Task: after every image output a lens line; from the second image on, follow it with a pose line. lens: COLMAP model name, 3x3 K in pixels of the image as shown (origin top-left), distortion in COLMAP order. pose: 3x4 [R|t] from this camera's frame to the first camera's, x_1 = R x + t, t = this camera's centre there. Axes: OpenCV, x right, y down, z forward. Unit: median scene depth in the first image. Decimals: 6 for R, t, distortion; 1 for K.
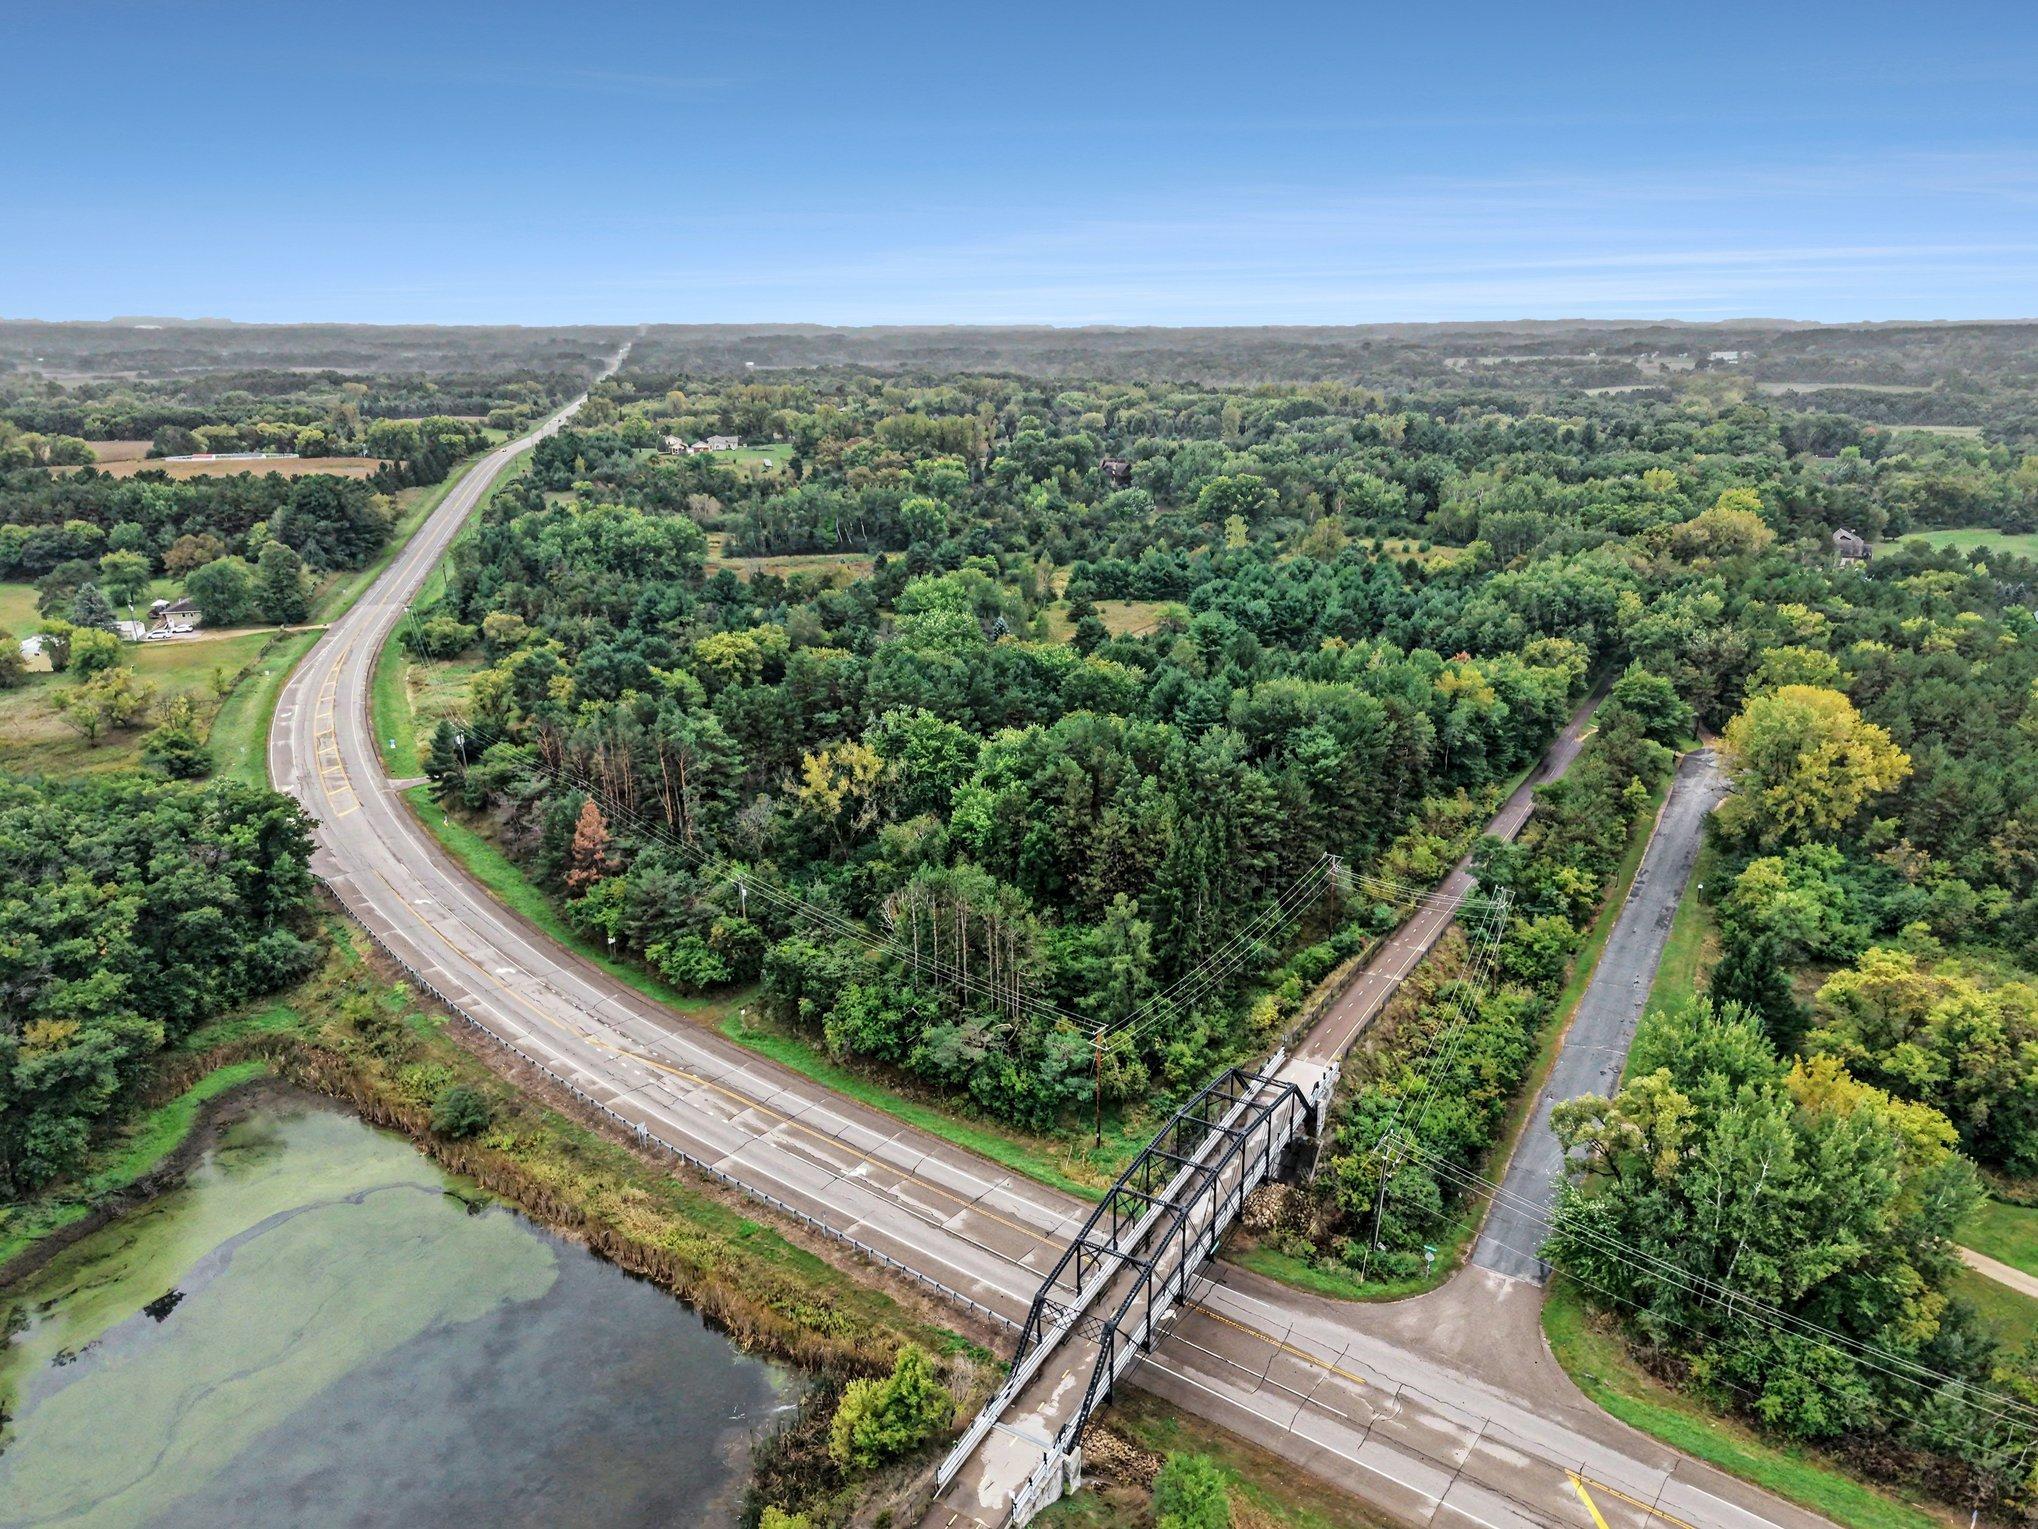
lens RADIAL K [[1370.9, 0, 1019.6], [0, 1370.9, 791.9], [0, 0, 1]] dist [0.020833, -0.004102]
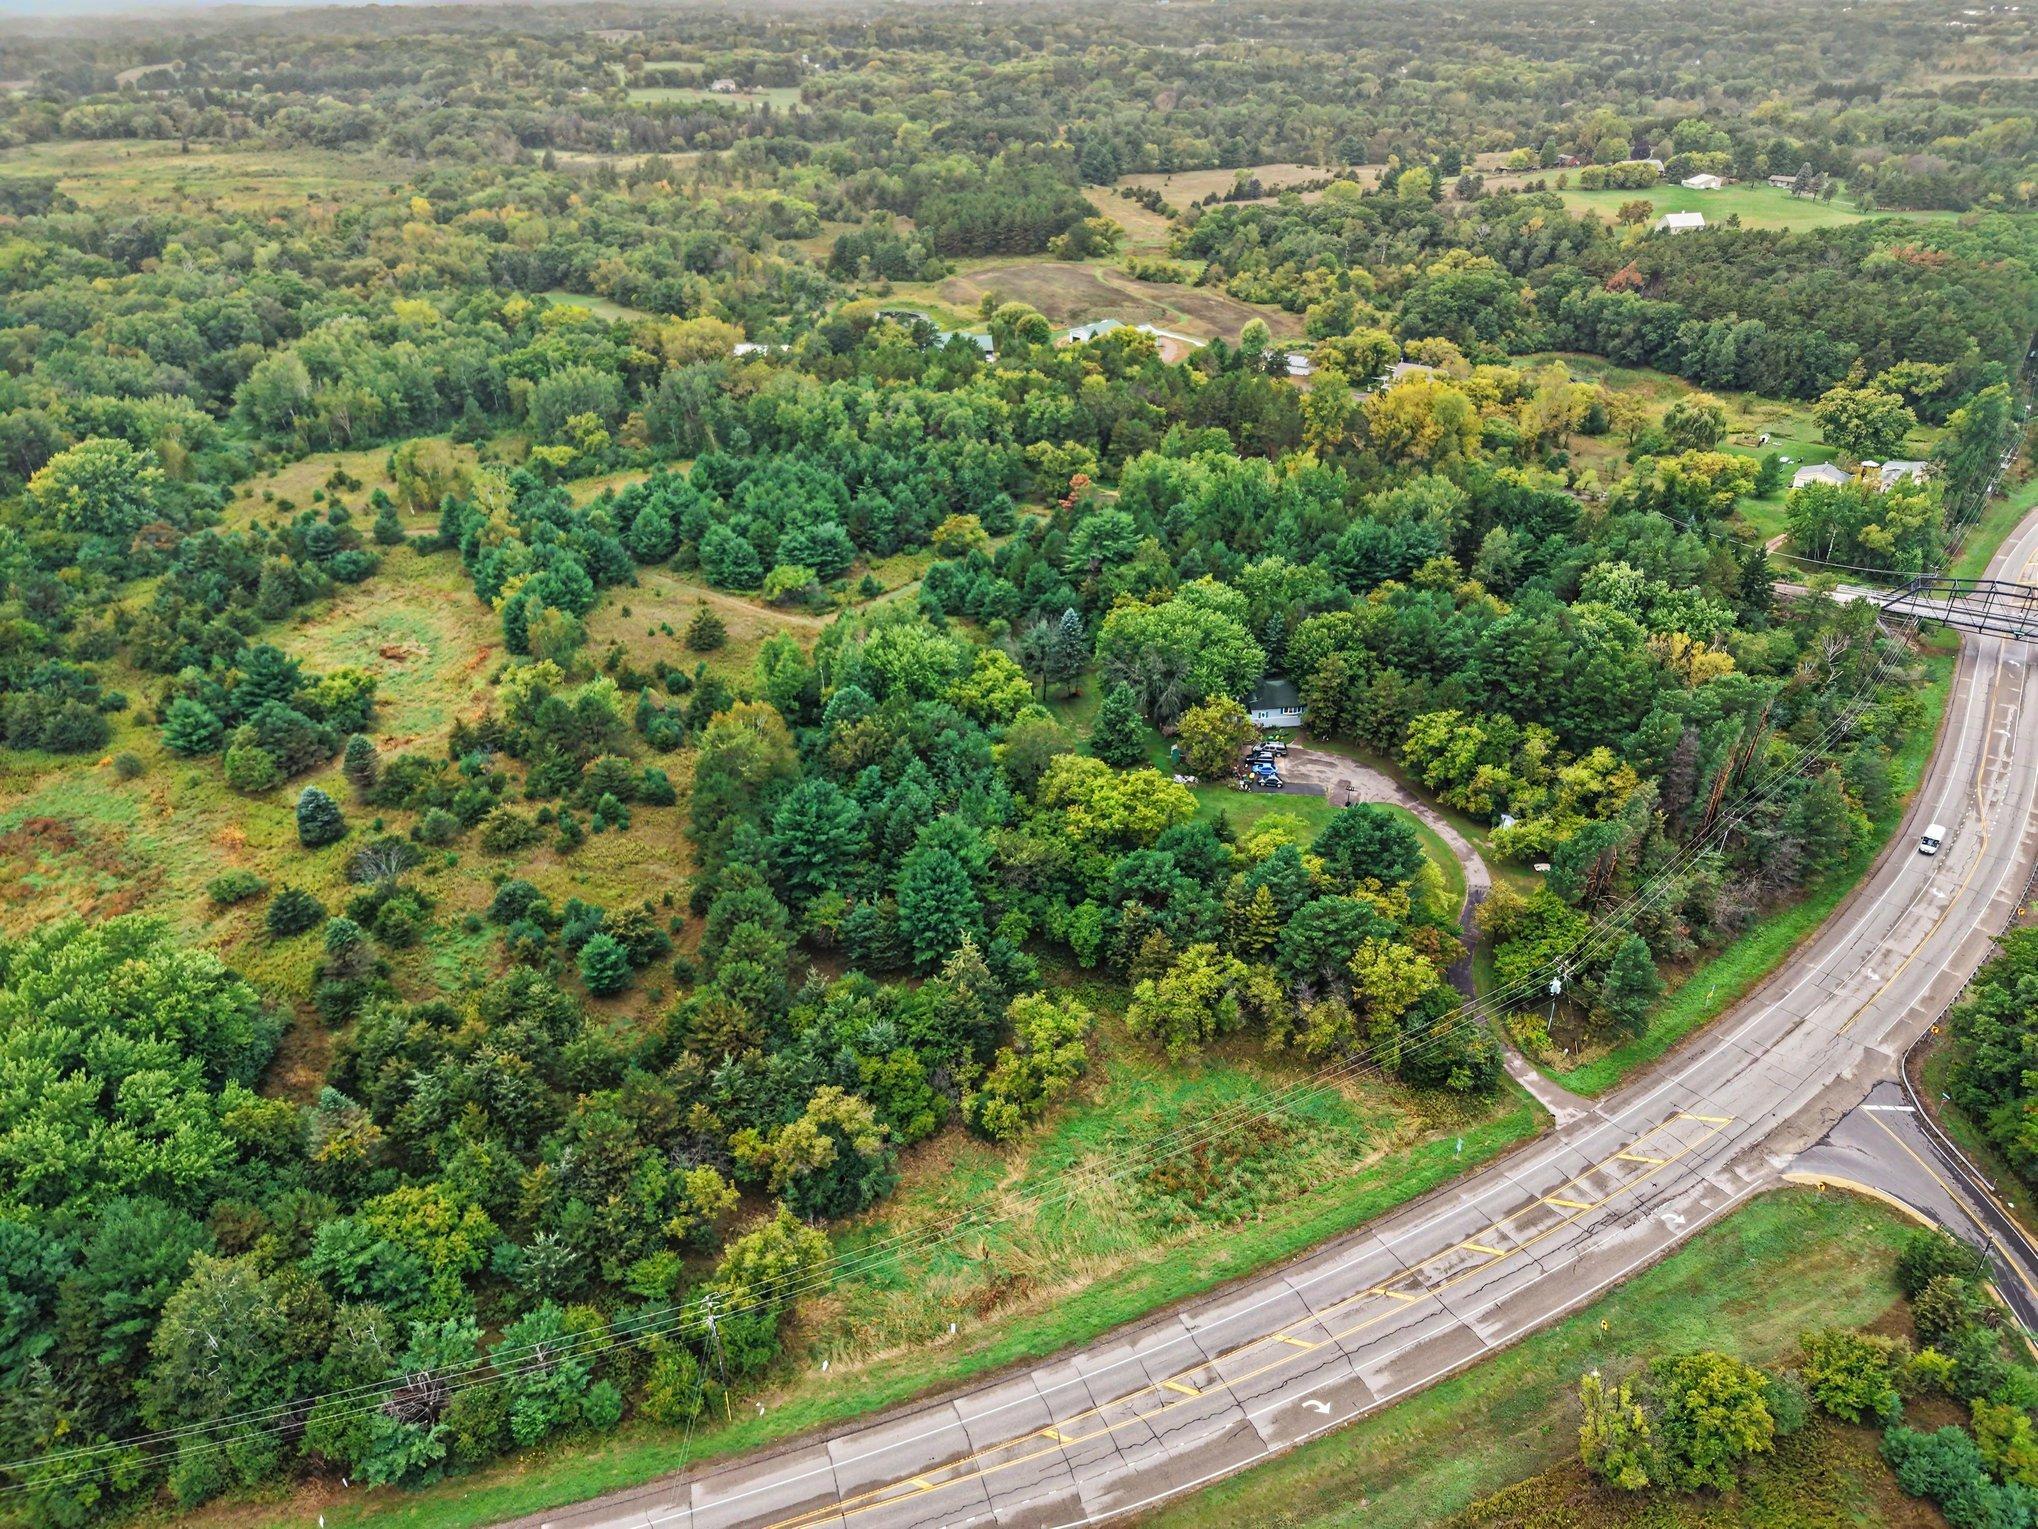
lens RADIAL K [[1378.8, 0, 1019.0], [0, 1378.8, 764.5], [0, 0, 1]] dist [0.031692, -0.035026]
pose [[-0.028502, -0.495543, 0.868116, -1.246247], [0.327590, 0.815876, 0.476478, -0.726540], [-0.944390, 0.297967, 0.139081, 1.465015]]
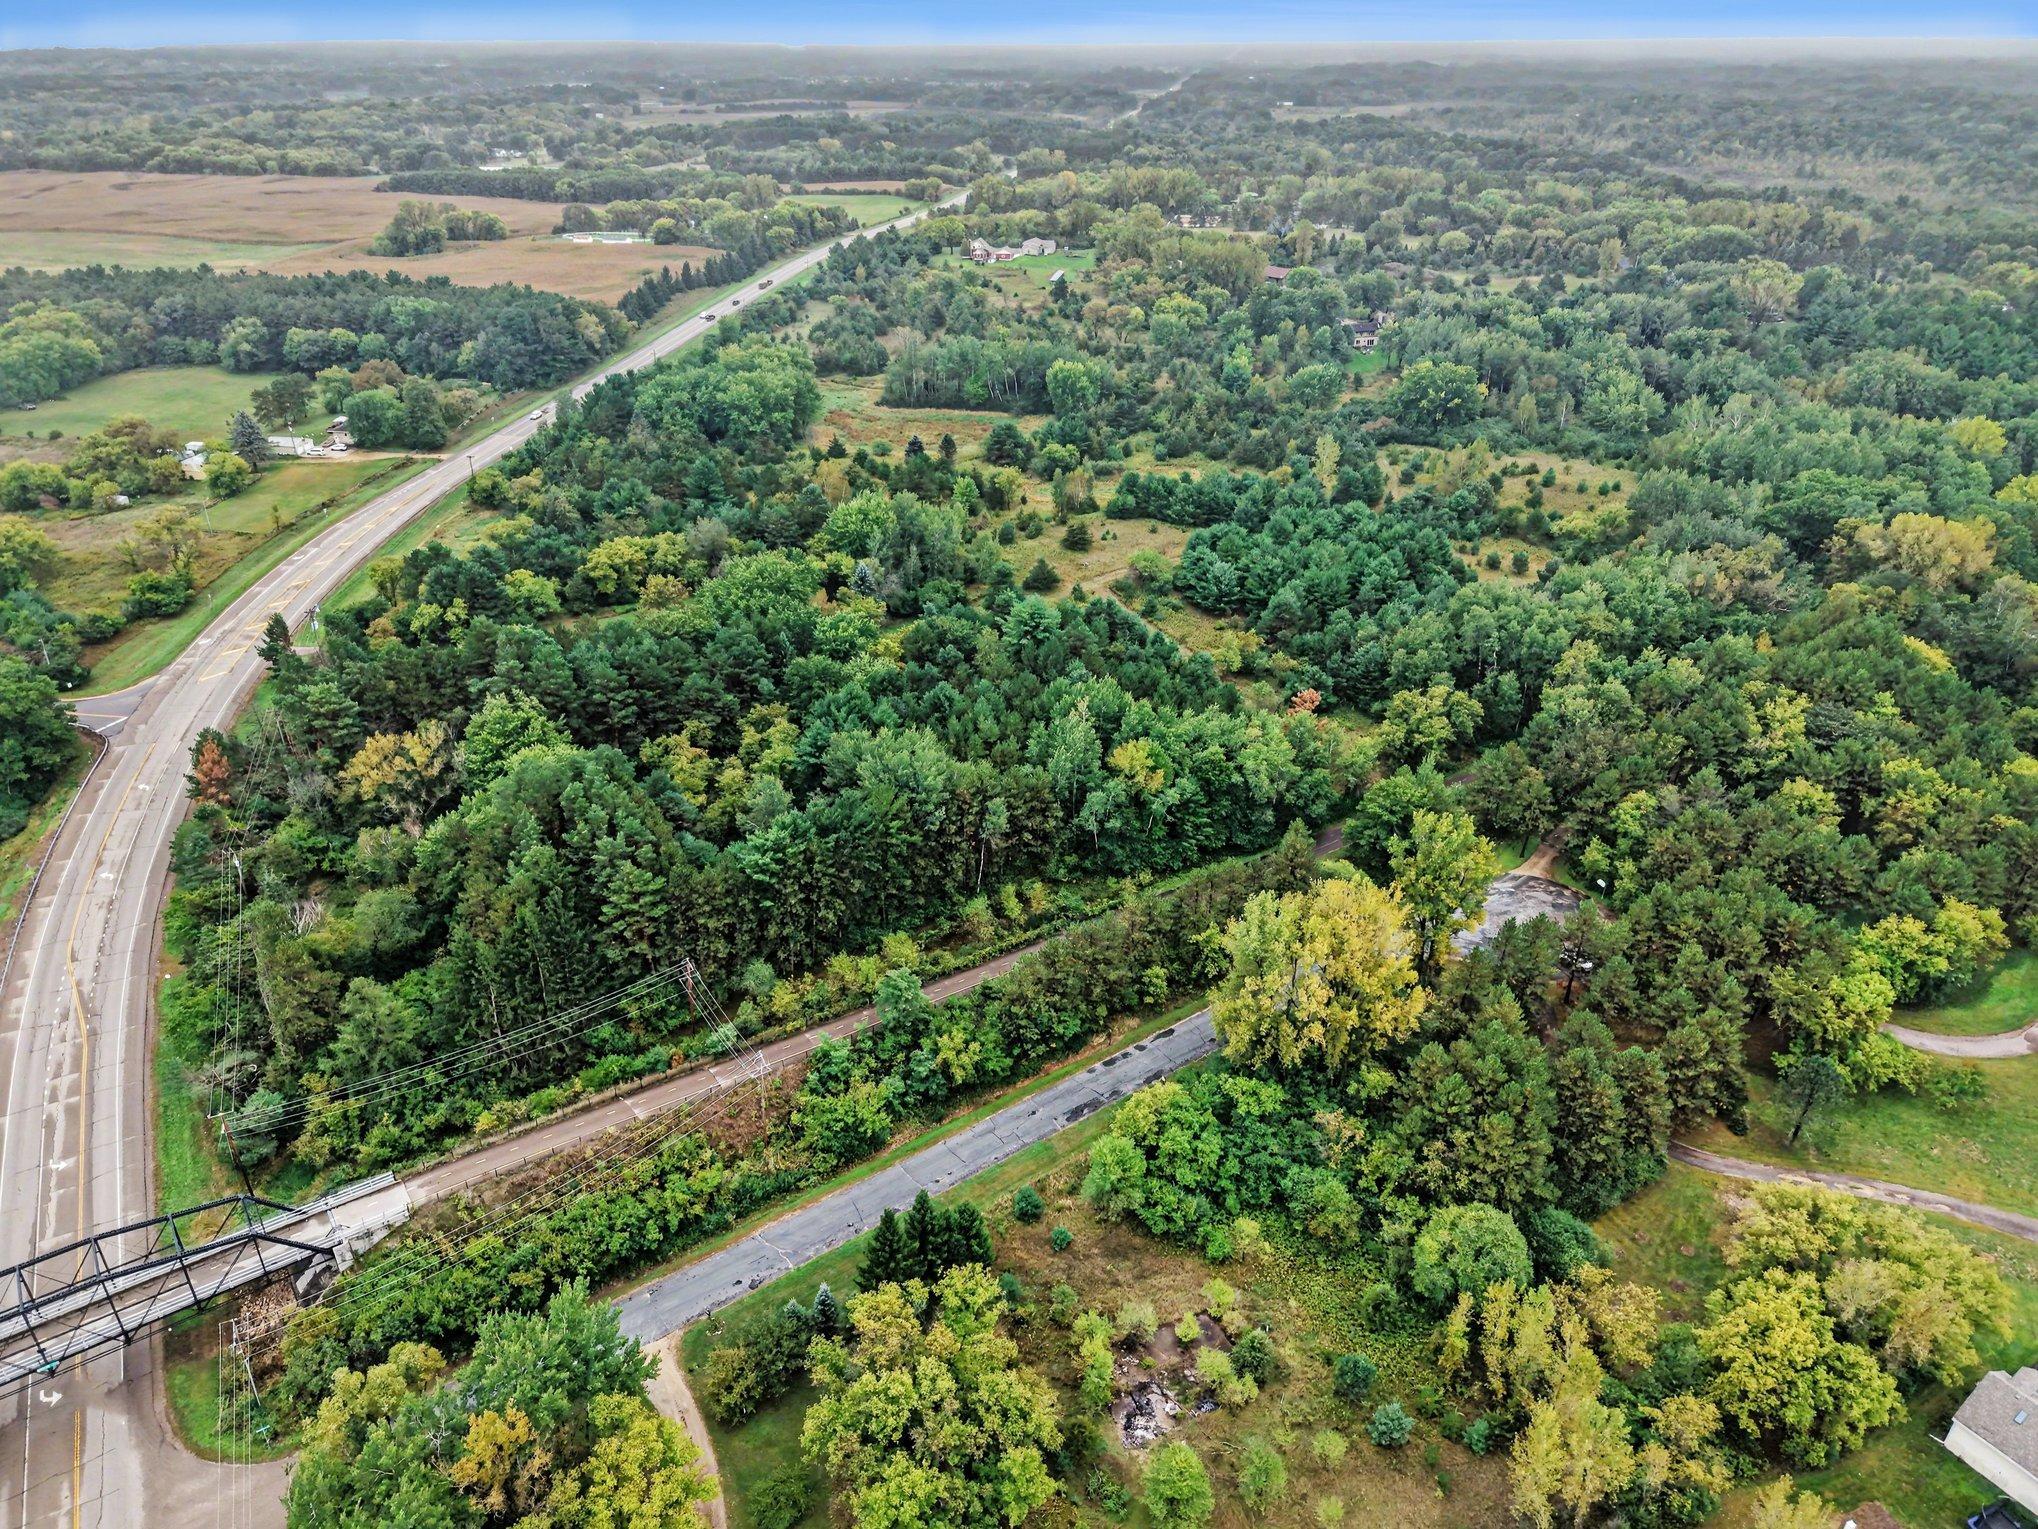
lens RADIAL K [[1378.8, 0, 1019.0], [0, 1378.8, 764.5], [0, 0, 1]] dist [0.031692, -0.035026]
pose [[0.914926, 0.200506, -0.350297, 0.720024], [-0.142952, 0.972601, 0.183336, -0.286833], [0.377459, -0.117663, 0.918521, 0.193890]]
